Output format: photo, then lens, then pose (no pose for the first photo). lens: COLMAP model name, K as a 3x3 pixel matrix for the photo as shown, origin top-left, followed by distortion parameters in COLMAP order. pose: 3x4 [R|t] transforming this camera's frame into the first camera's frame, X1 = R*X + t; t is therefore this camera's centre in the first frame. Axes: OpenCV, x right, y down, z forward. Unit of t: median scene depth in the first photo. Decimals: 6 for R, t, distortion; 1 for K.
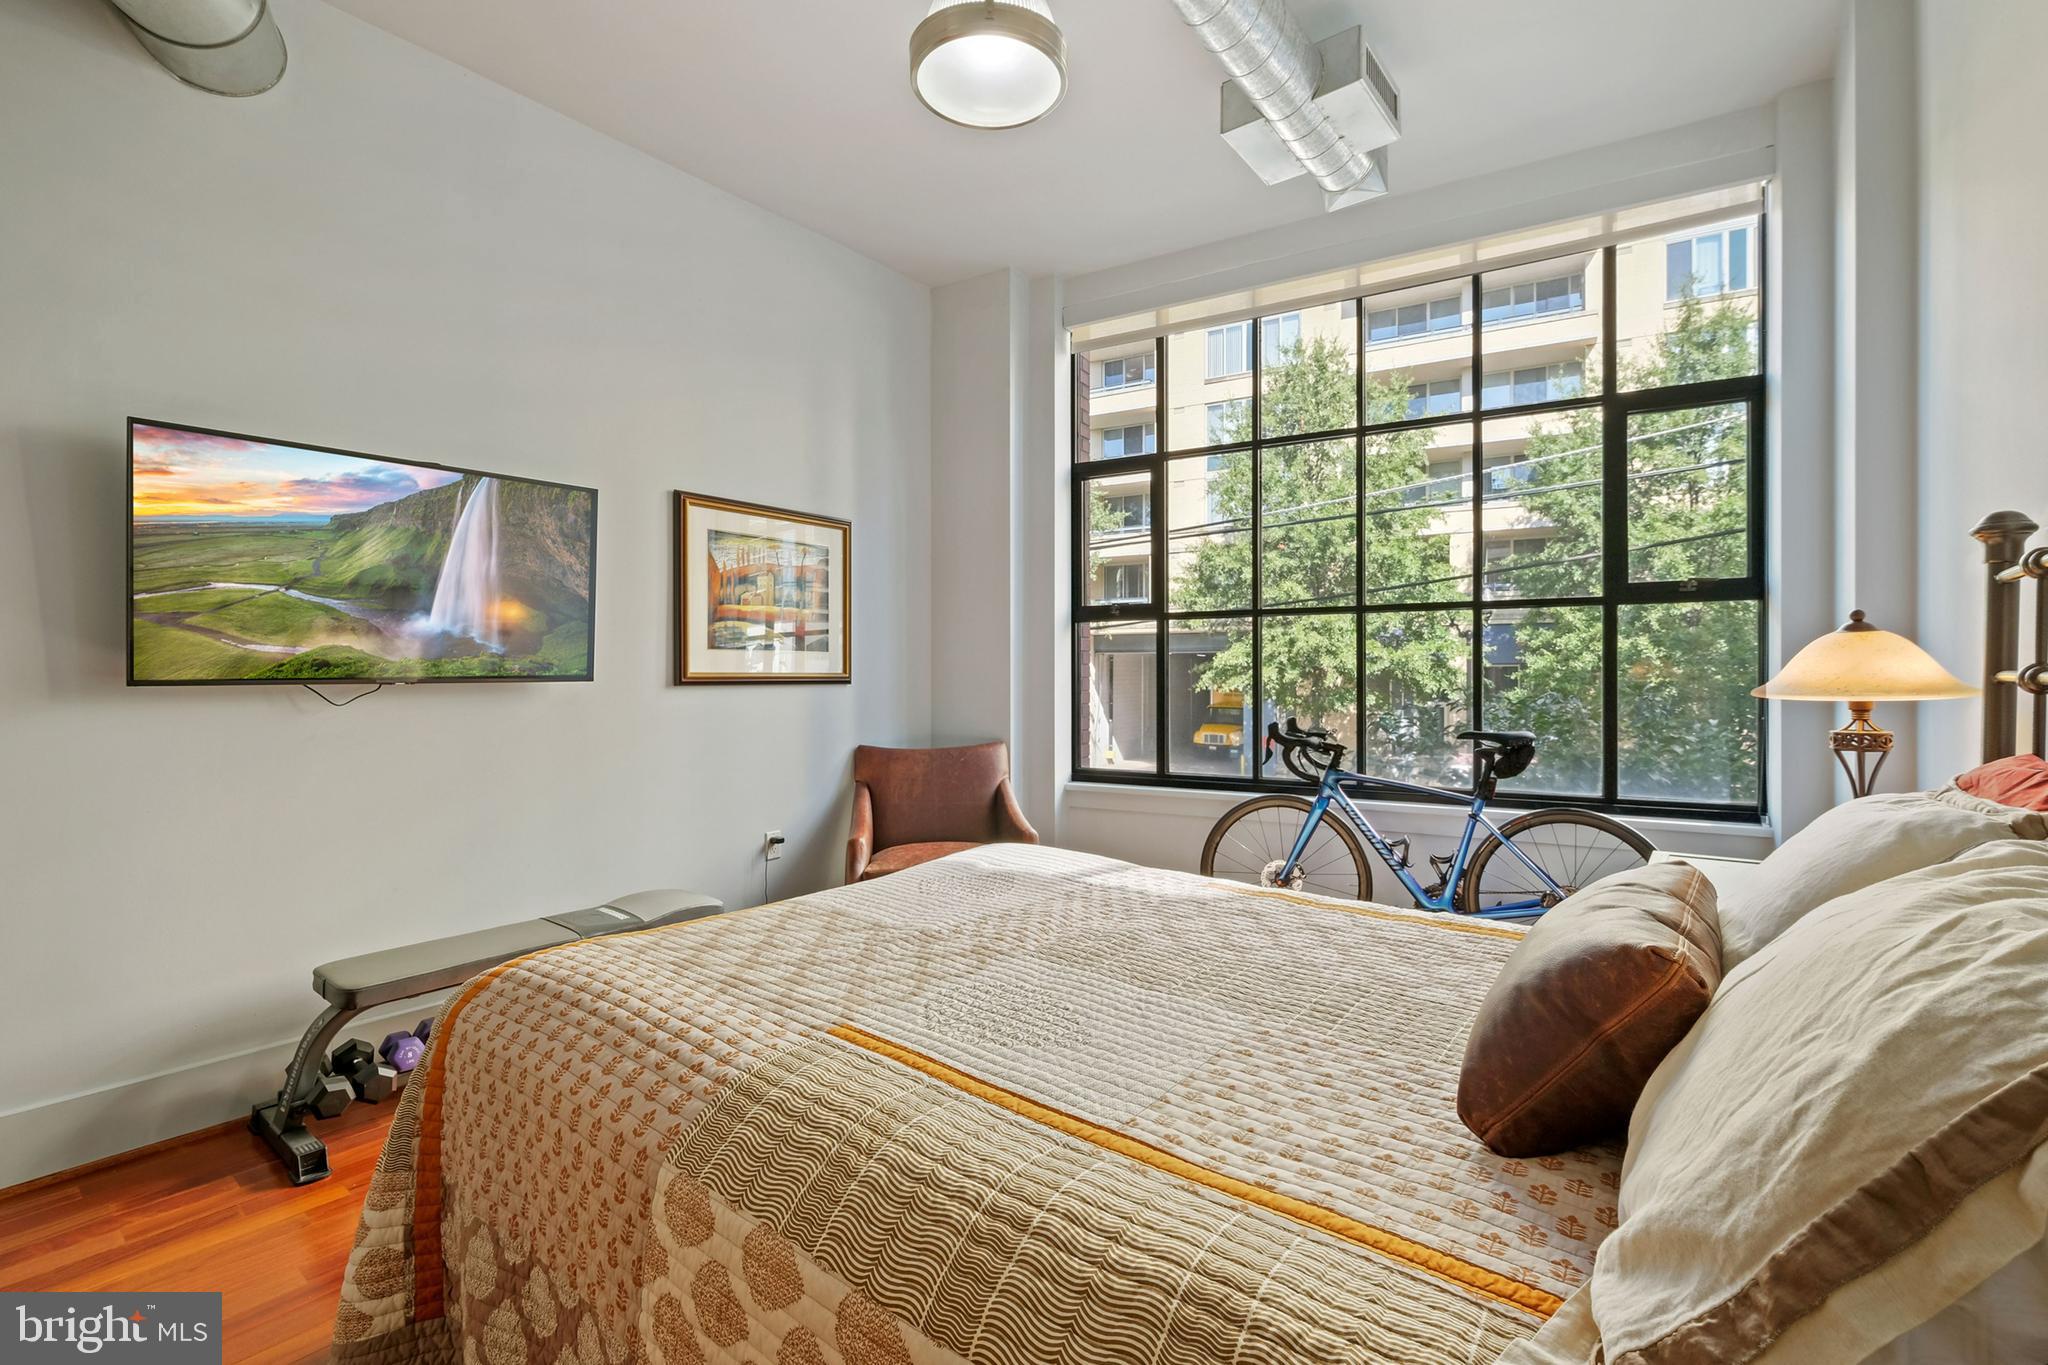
lens RADIAL K [[884.3, 0, 1016.9], [0, 884.3, 680.6], [0, 0, 1]] dist [-0.018347, 0.000087]
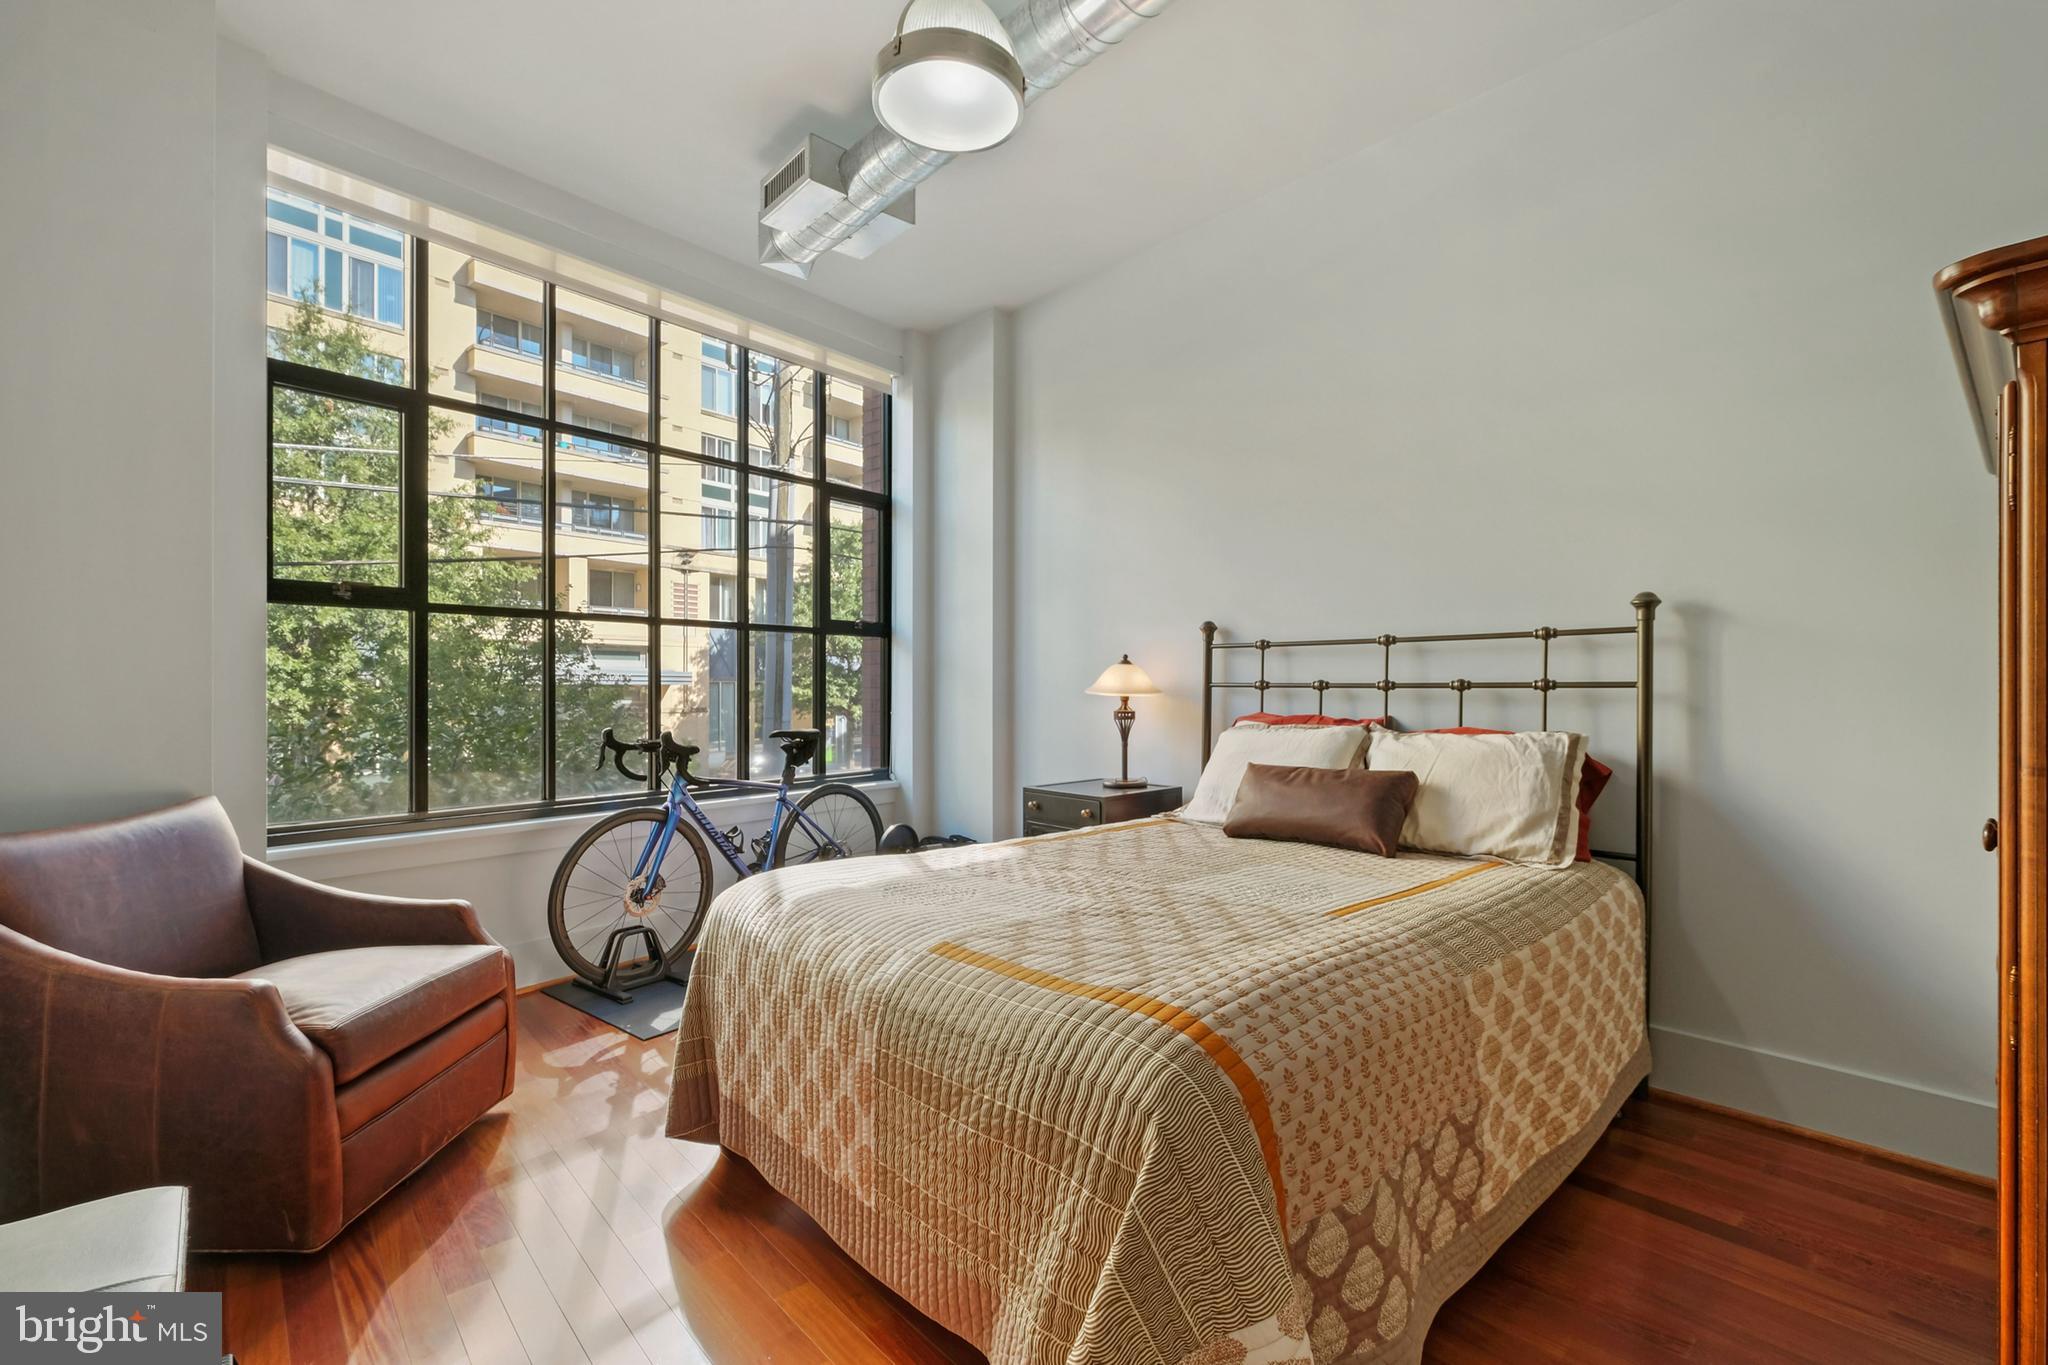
lens RADIAL K [[884.3, 0, 1016.9], [0, 884.3, 680.6], [0, 0, 1]] dist [-0.018347, 0.000087]
pose [[0.195235, 0.003457, 0.980750, -0.673626], [0.008318, 0.999952, -0.005181, -0.003459], [-0.980721, 0.009170, 0.195197, 0.459377]]
